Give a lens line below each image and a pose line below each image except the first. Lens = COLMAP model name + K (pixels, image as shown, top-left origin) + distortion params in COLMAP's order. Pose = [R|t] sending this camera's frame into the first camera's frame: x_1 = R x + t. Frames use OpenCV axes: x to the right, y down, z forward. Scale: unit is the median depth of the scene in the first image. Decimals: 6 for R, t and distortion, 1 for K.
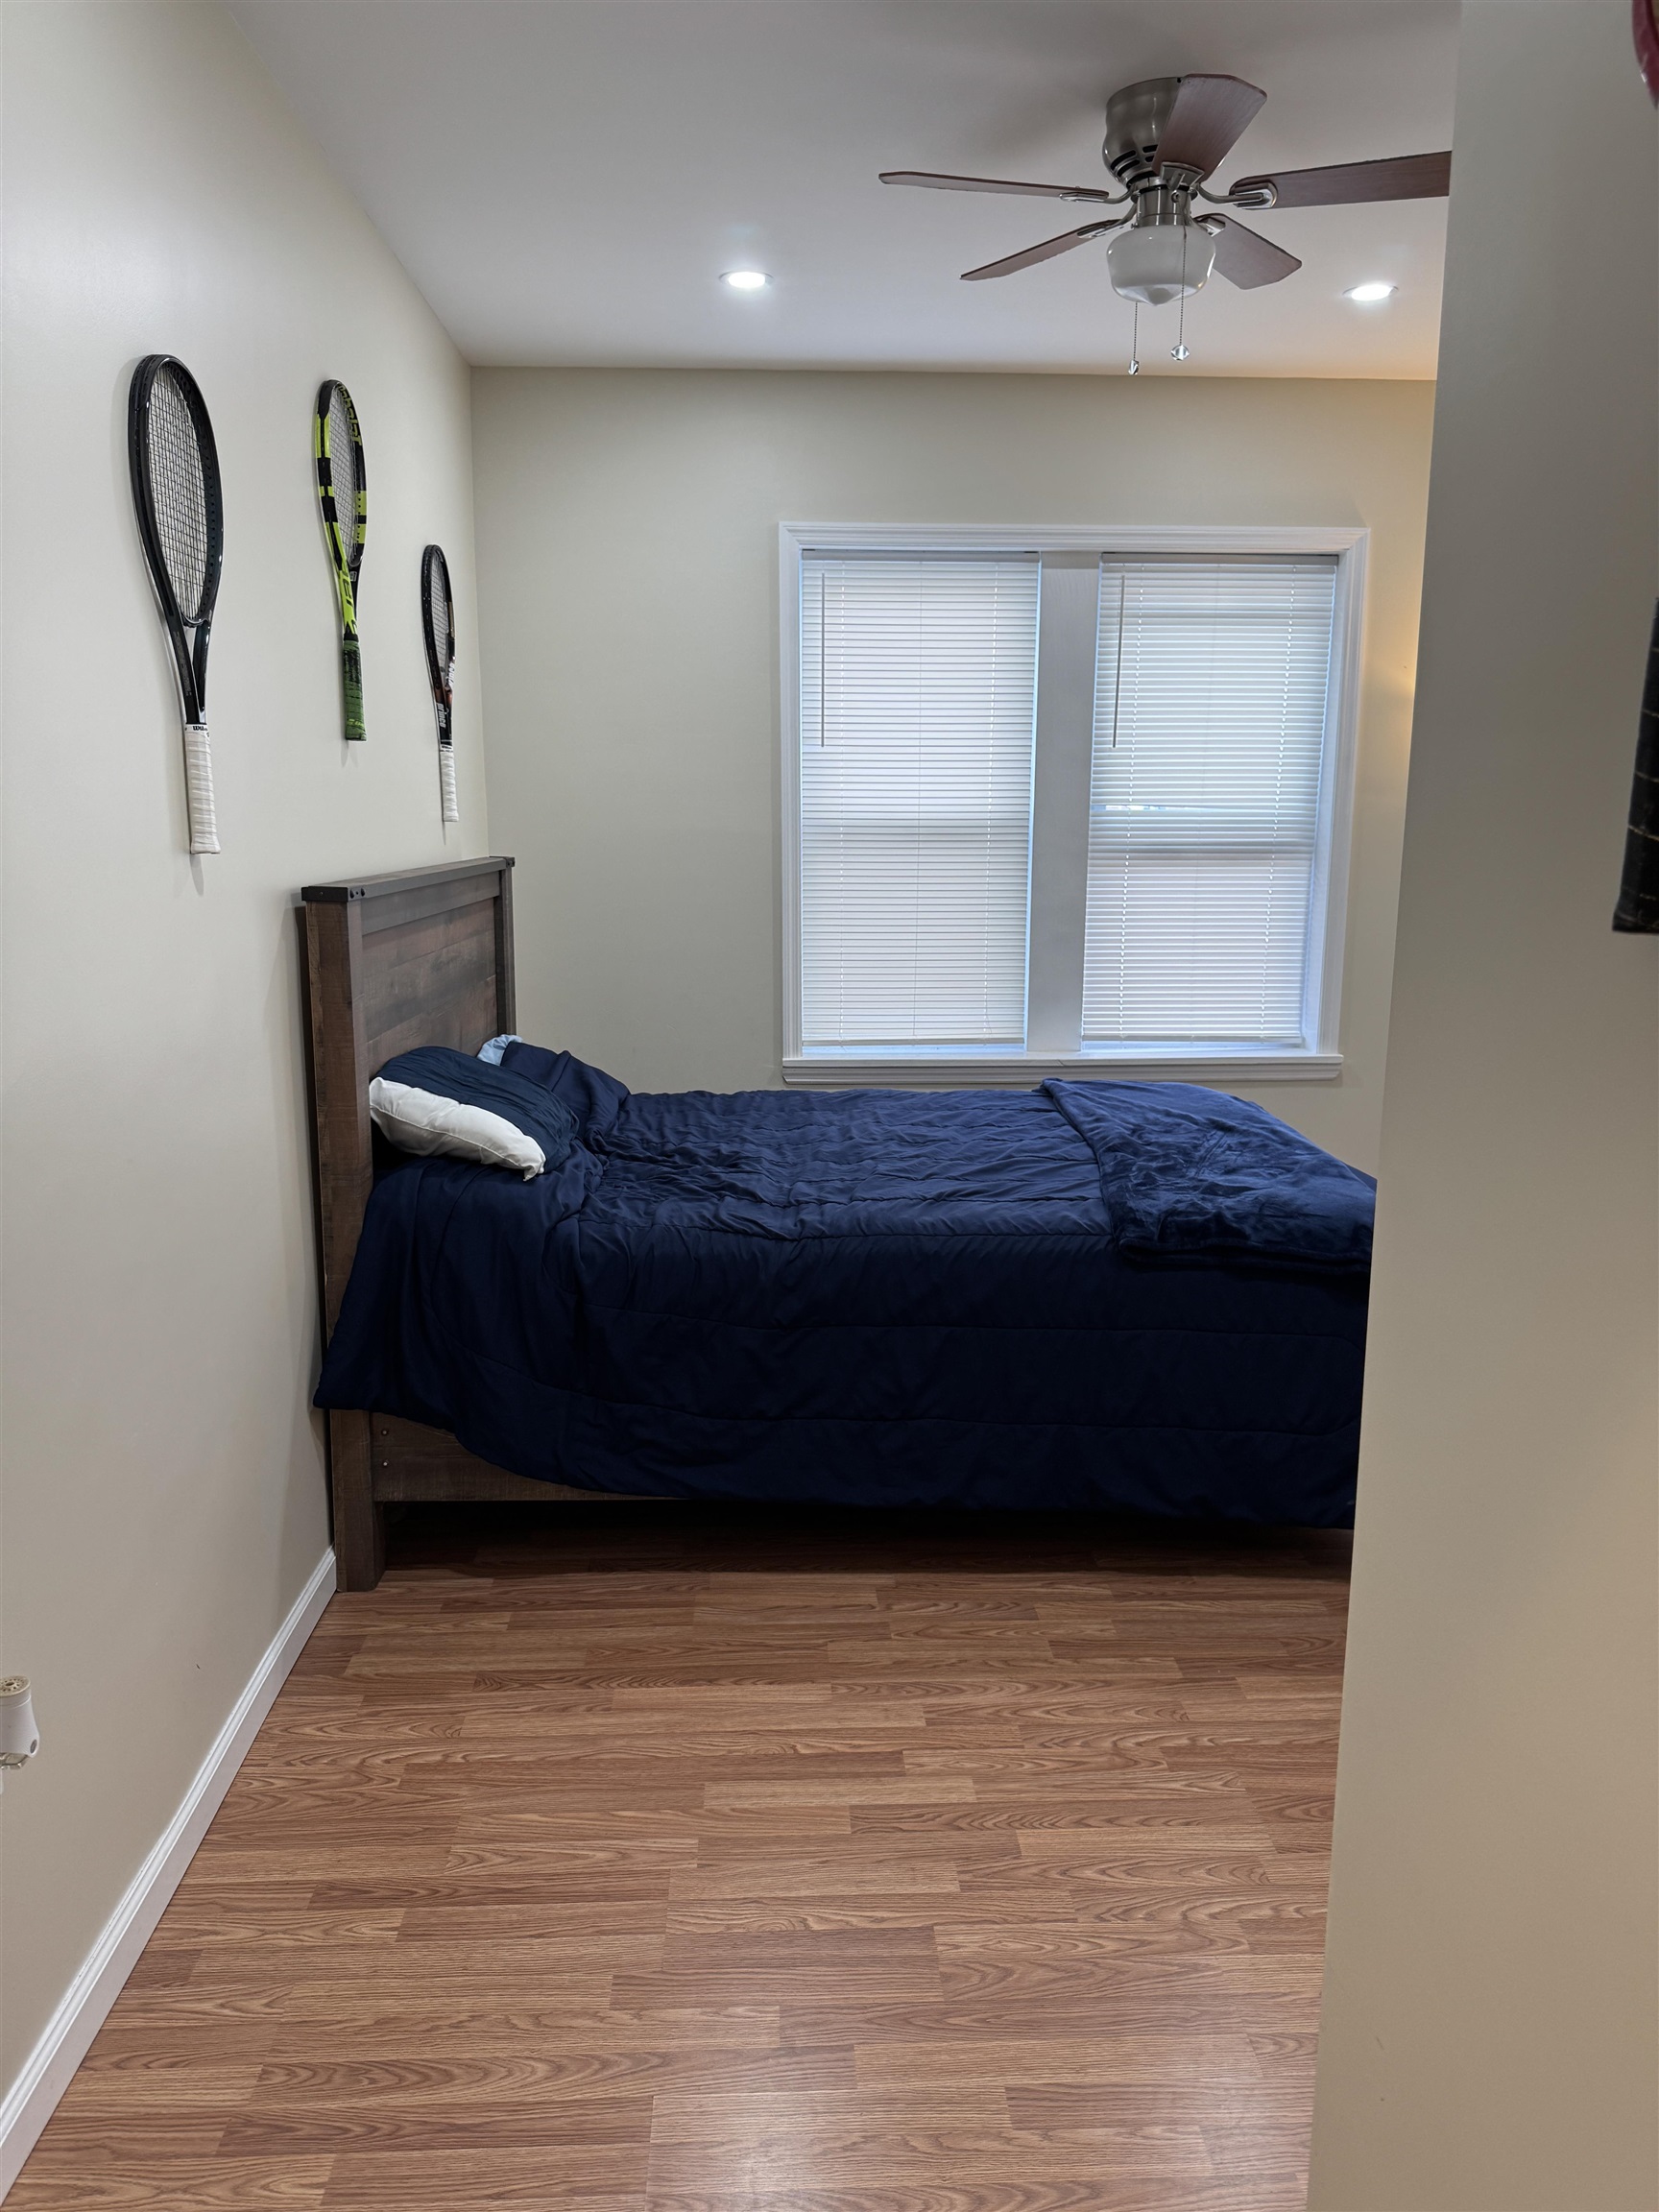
lens RADIAL K [[1544.5, 0, 821.1], [0, 1544.5, 1106.9], [0, 0, 1]] dist [0.145199, -0.256027]
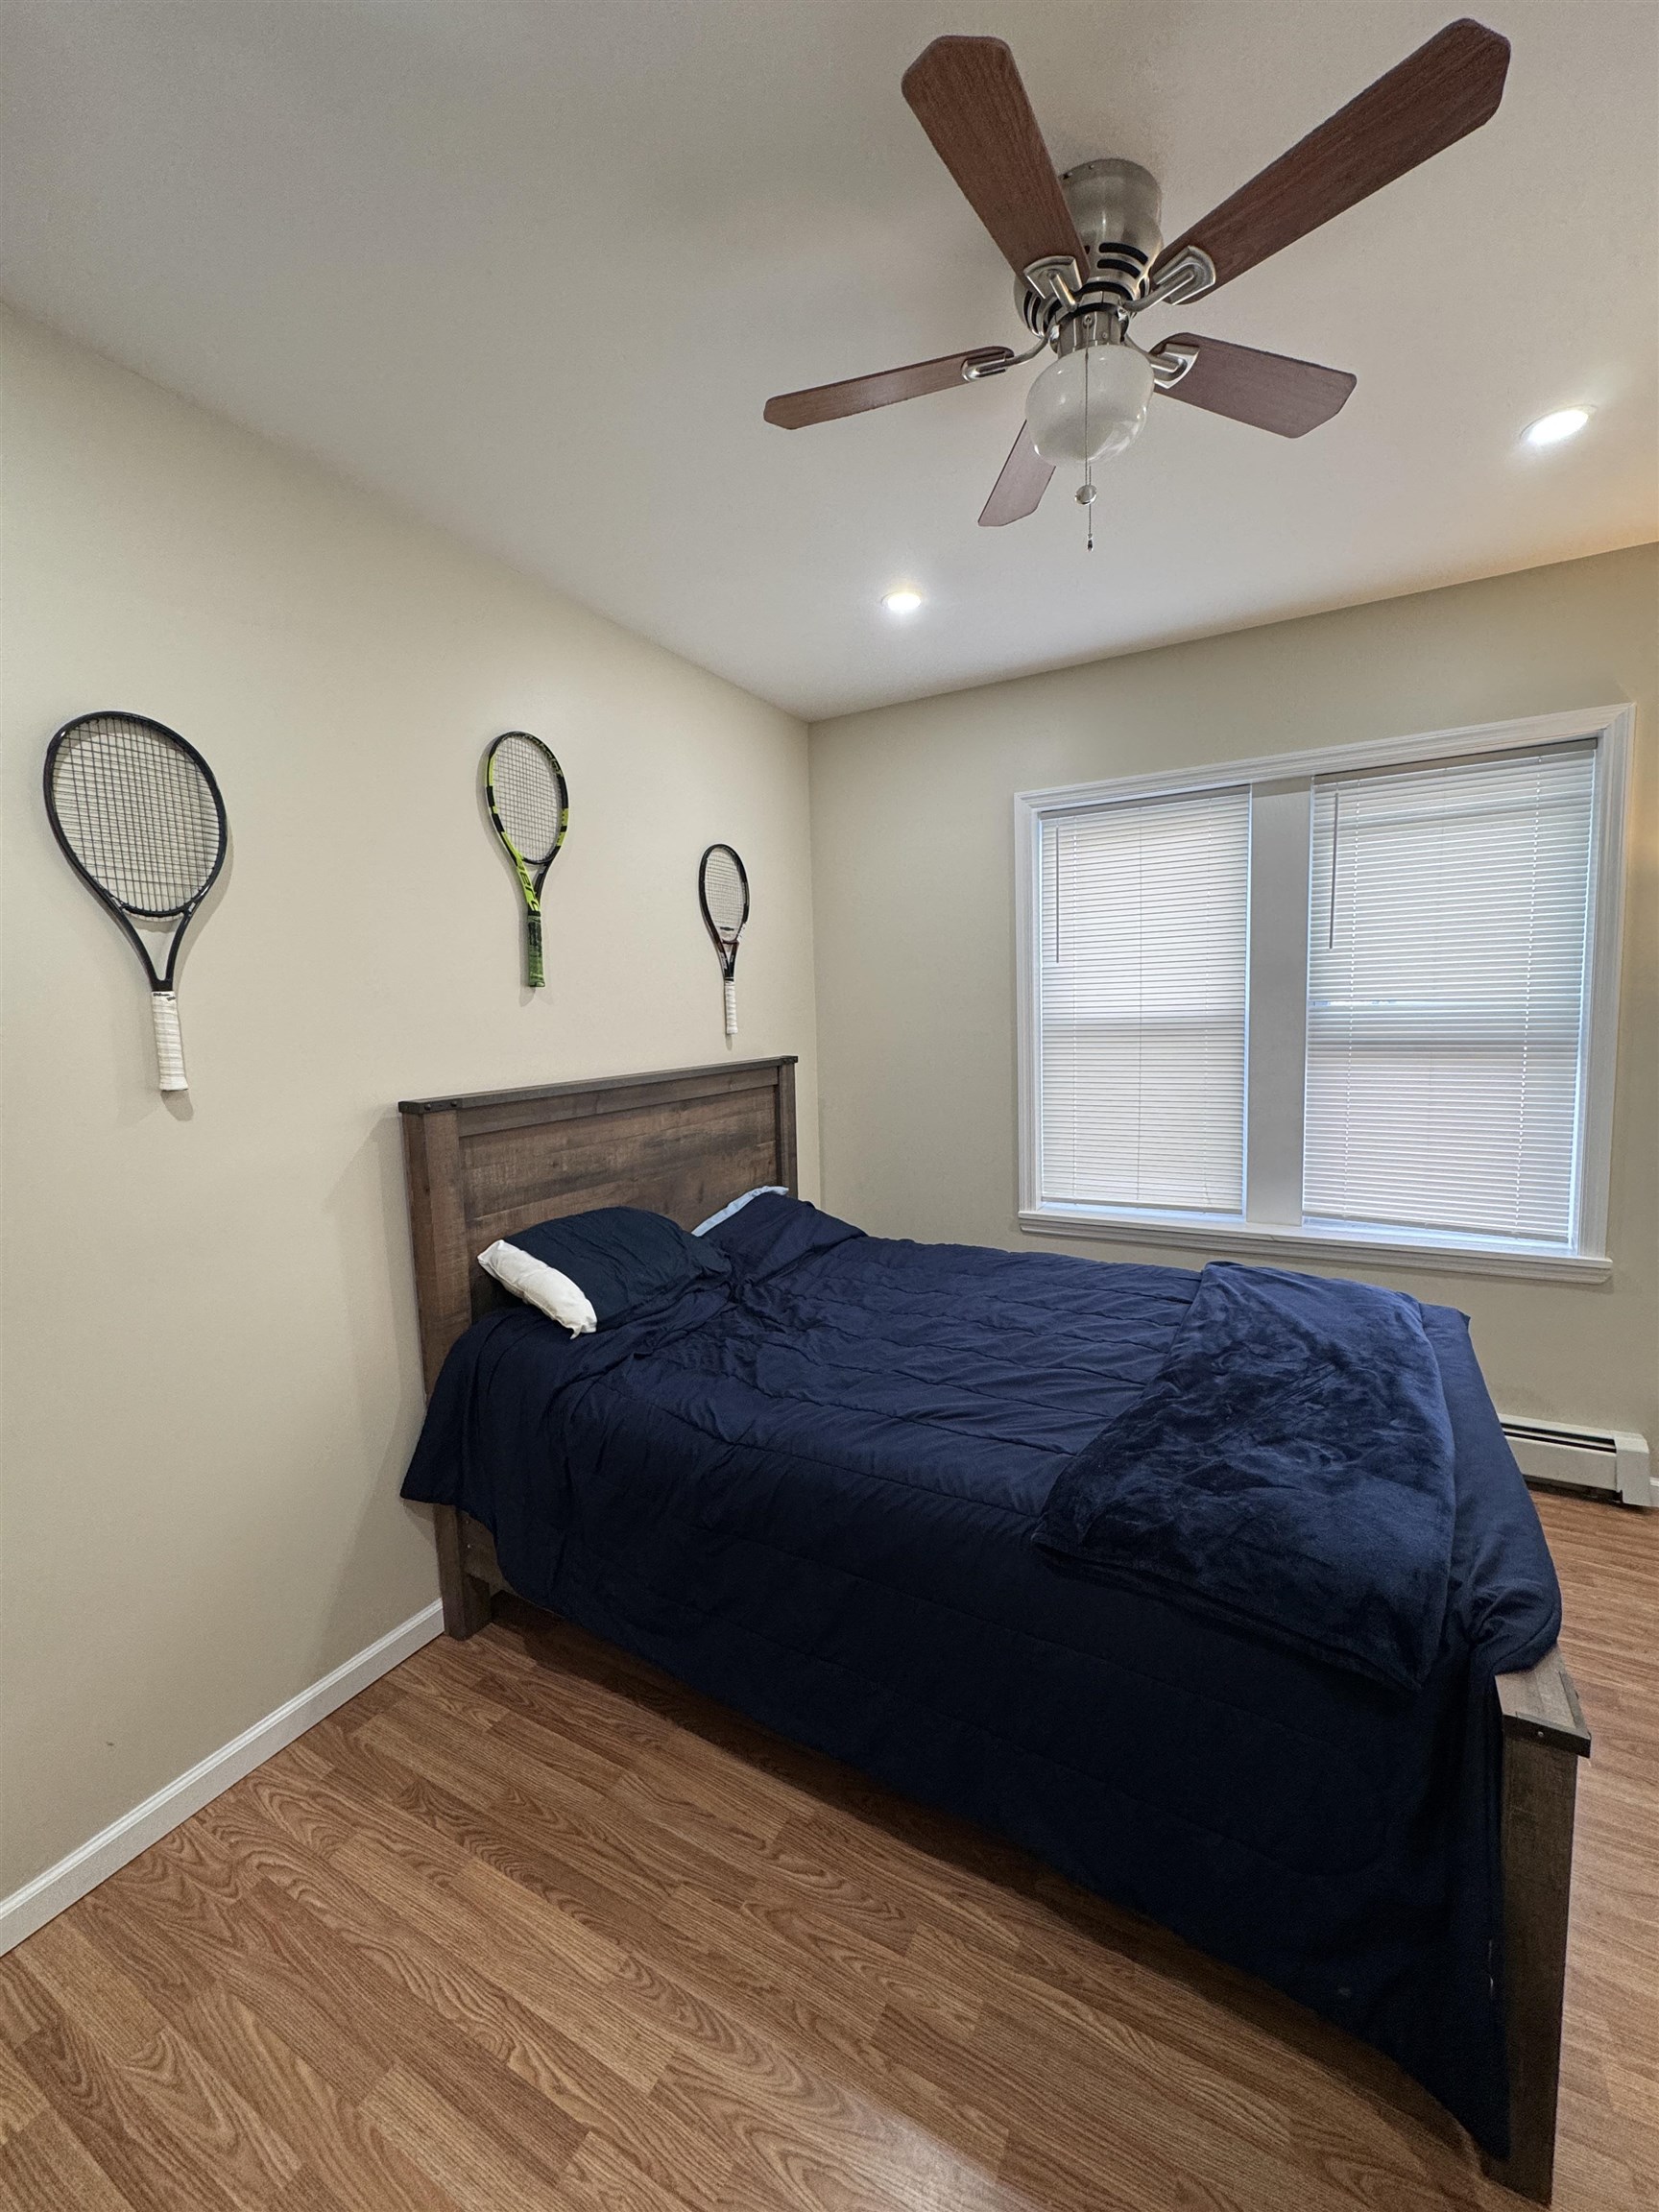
lens RADIAL K [[877.6, 0, 828.1], [0, 877.6, 1103.8], [0, 0, 1]] dist [-0.001915, 0.000975]
pose [[0.855640, 0.024571, -0.516988, 0.326982], [-0.062728, 0.996432, -0.056459, -0.108261], [0.513756, 0.080738, 0.854129, 0.502033]]
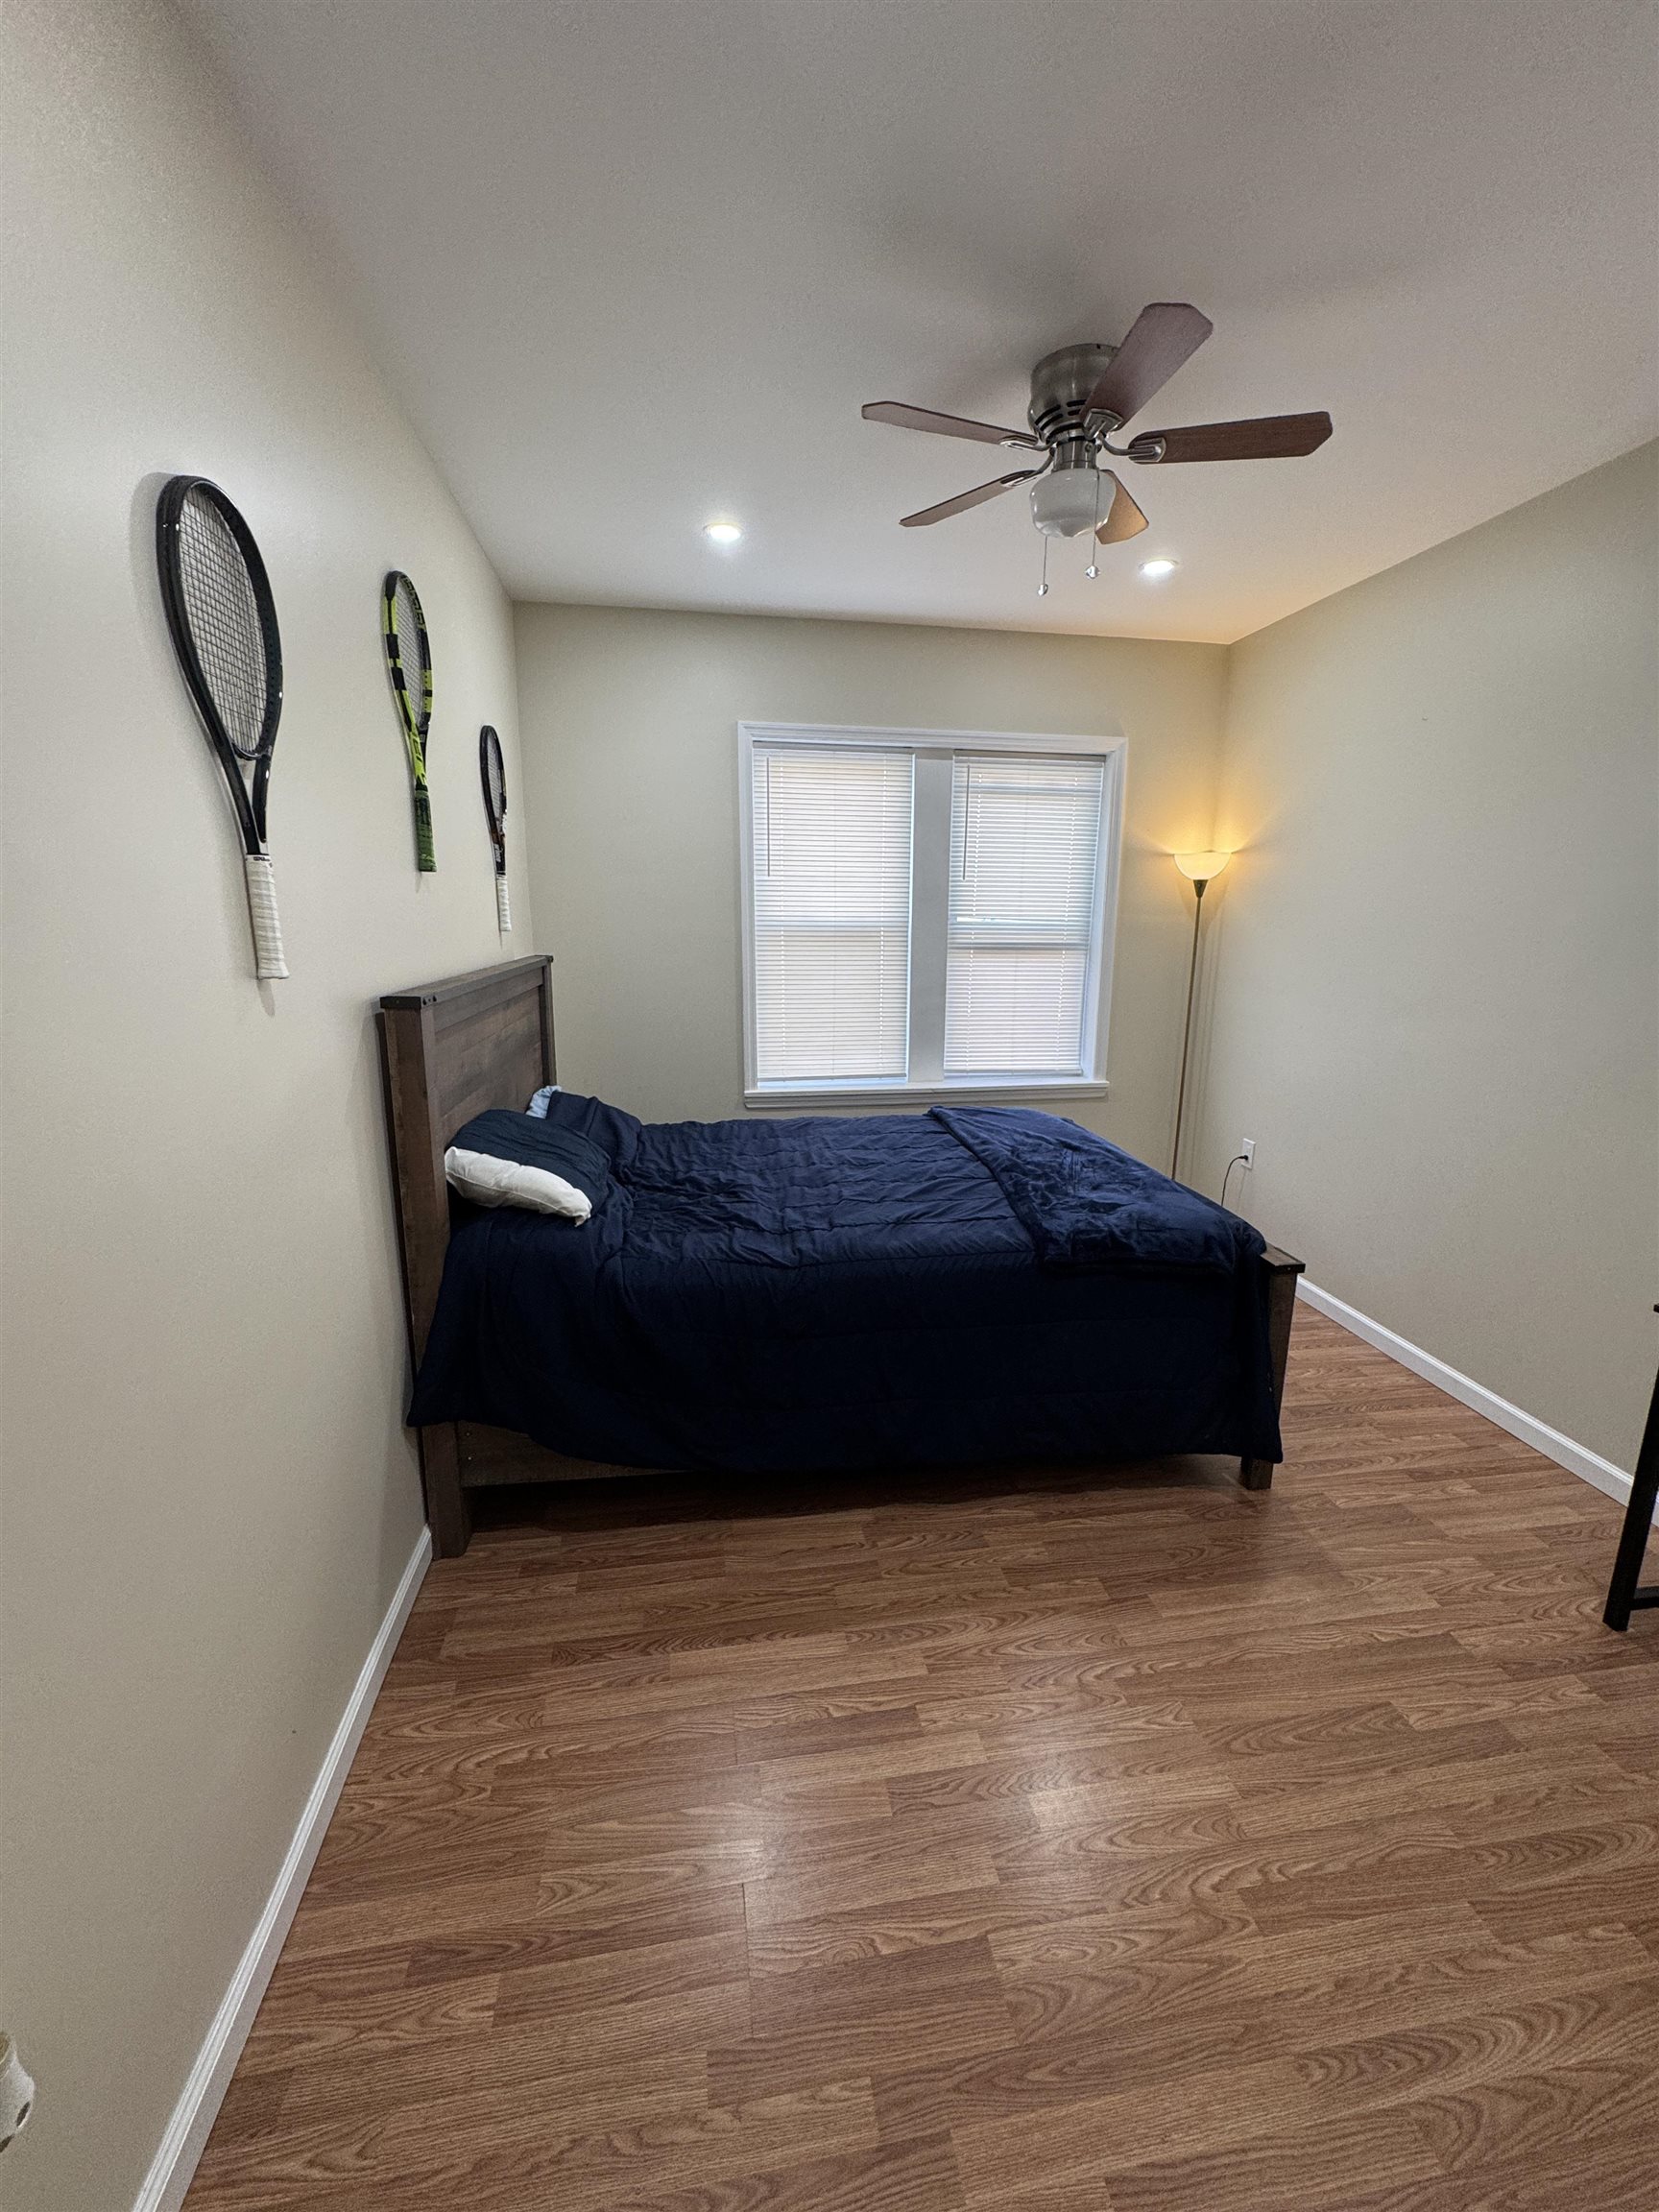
lens RADIAL K [[877.6, 0, 828.1], [0, 877.6, 1103.8], [0, 0, 1]] dist [-0.001915, 0.000975]
pose [[0.992799, -0.022413, 0.117675, -0.070631], [0.019345, 0.999444, 0.027146, -0.064975], [-0.118218, -0.024674, 0.992681, 0.279876]]
